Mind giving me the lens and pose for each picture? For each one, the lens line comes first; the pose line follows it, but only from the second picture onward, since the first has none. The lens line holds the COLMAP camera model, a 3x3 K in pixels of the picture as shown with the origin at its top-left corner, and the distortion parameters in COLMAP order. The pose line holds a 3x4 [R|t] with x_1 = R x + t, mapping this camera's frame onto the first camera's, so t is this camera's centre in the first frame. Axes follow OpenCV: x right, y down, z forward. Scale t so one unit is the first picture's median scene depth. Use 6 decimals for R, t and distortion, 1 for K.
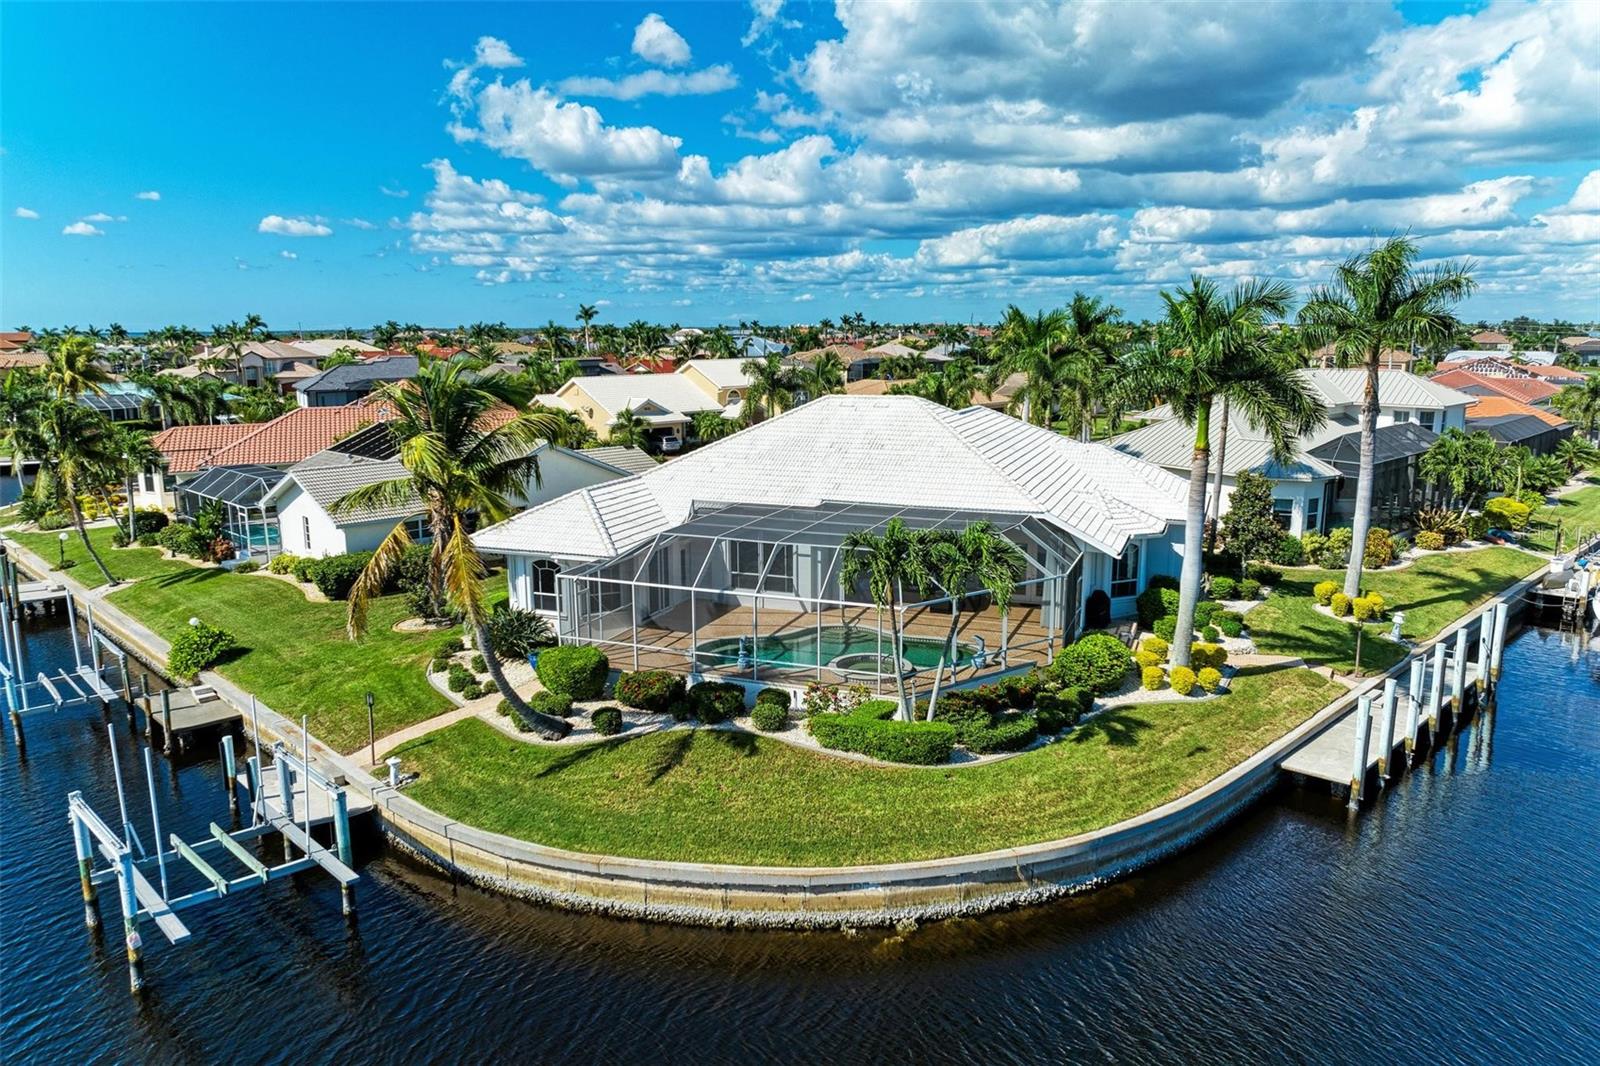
lens RADIAL K [[1122.6, 0, 800.0], [0, 1122.6, 533.0], [0, 0, 1]] dist [-0.017063, -0.002839]
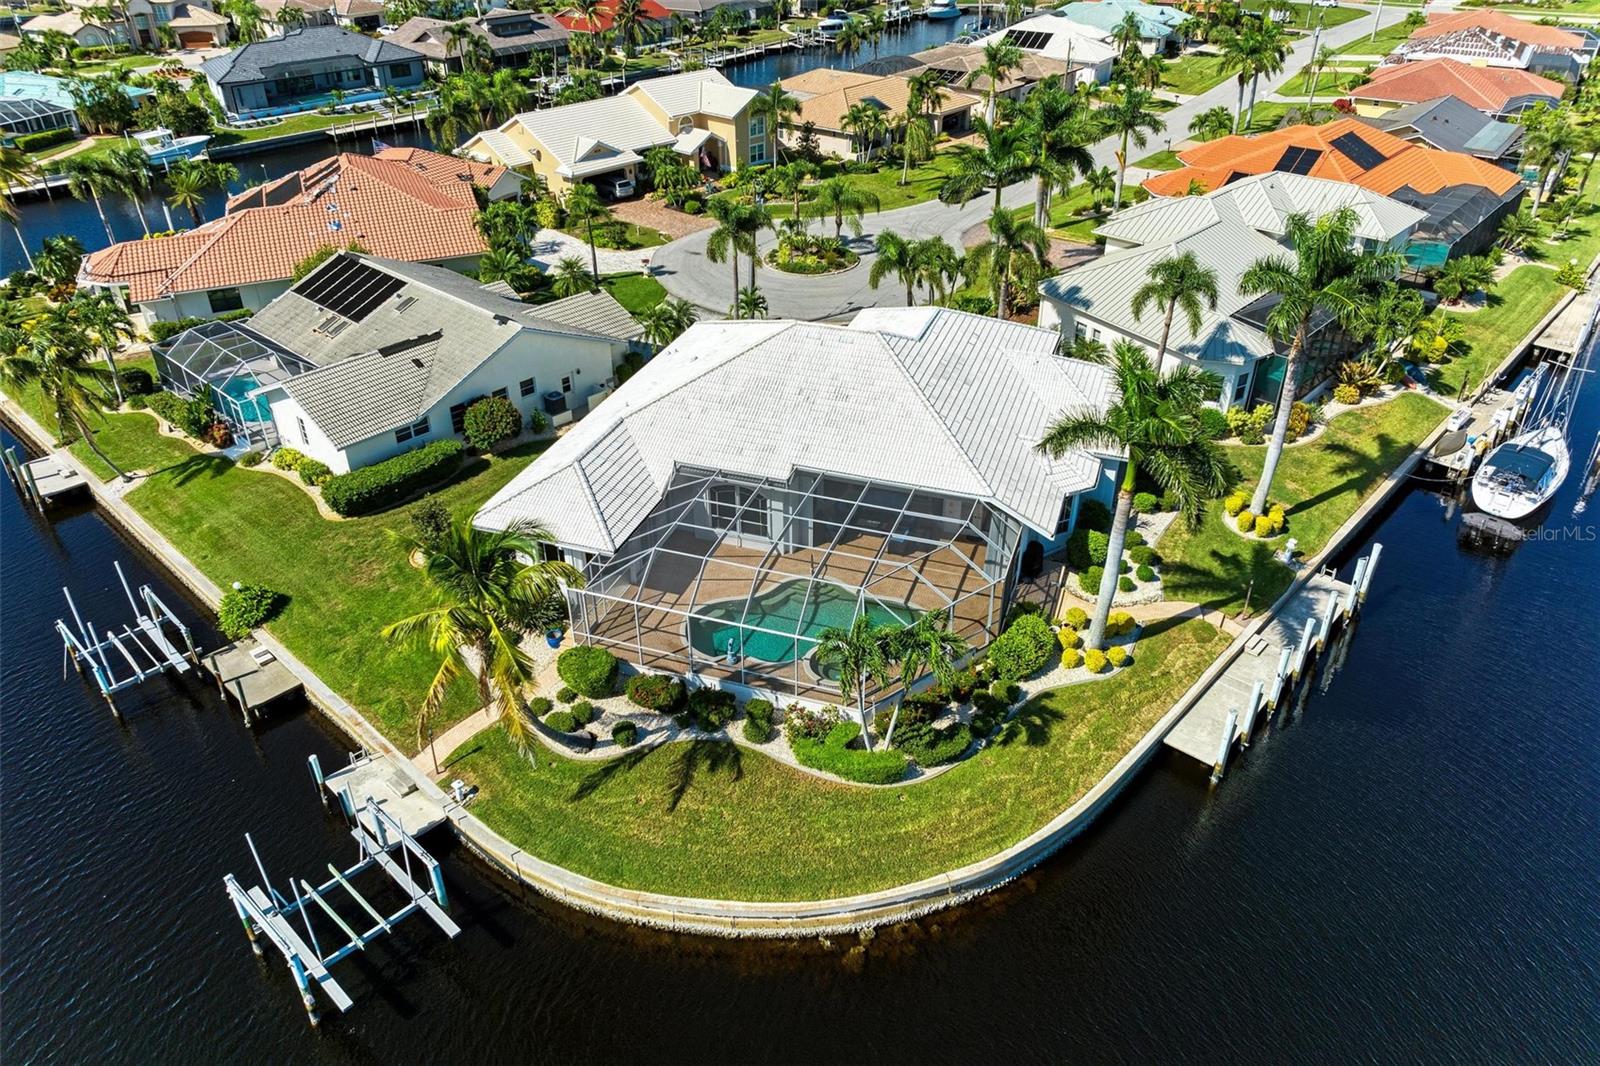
lens RADIAL K [[1131.1, 0, 800.0], [0, 1131.1, 533.0], [0, 0, 1]] dist [-0.022558, -0.000268]
pose [[0.998995, -0.021483, 0.039347, -0.015062], [0.005721, 0.931610, 0.363415, -0.302384], [-0.044463, -0.362824, 0.930796, -0.049557]]
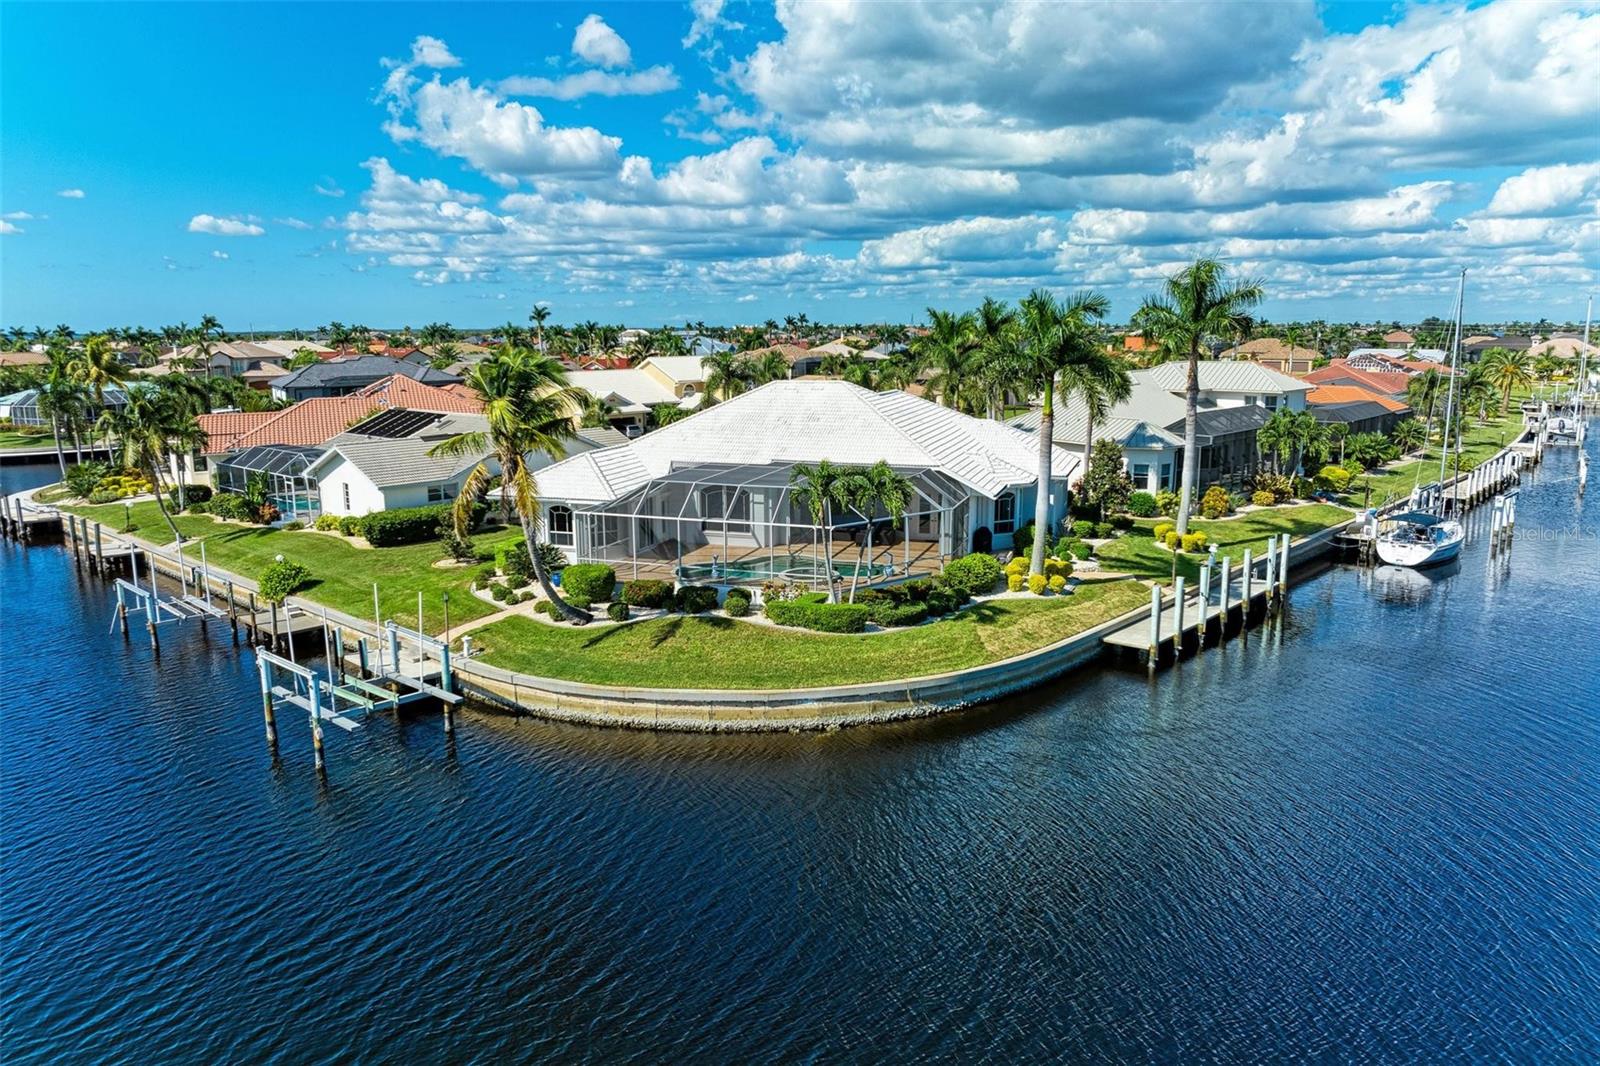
lens RADIAL K [[1125.0, 0, 800.0], [0, 1125.0, 533.0], [0, 0, 1]] dist [-0.001066, -0.040889]
pose [[0.998780, -0.009578, 0.048451, -0.009486], [0.009636, 0.999953, -0.000974, 0.046214], [-0.048439, 0.001439, 0.998825, -0.244906]]
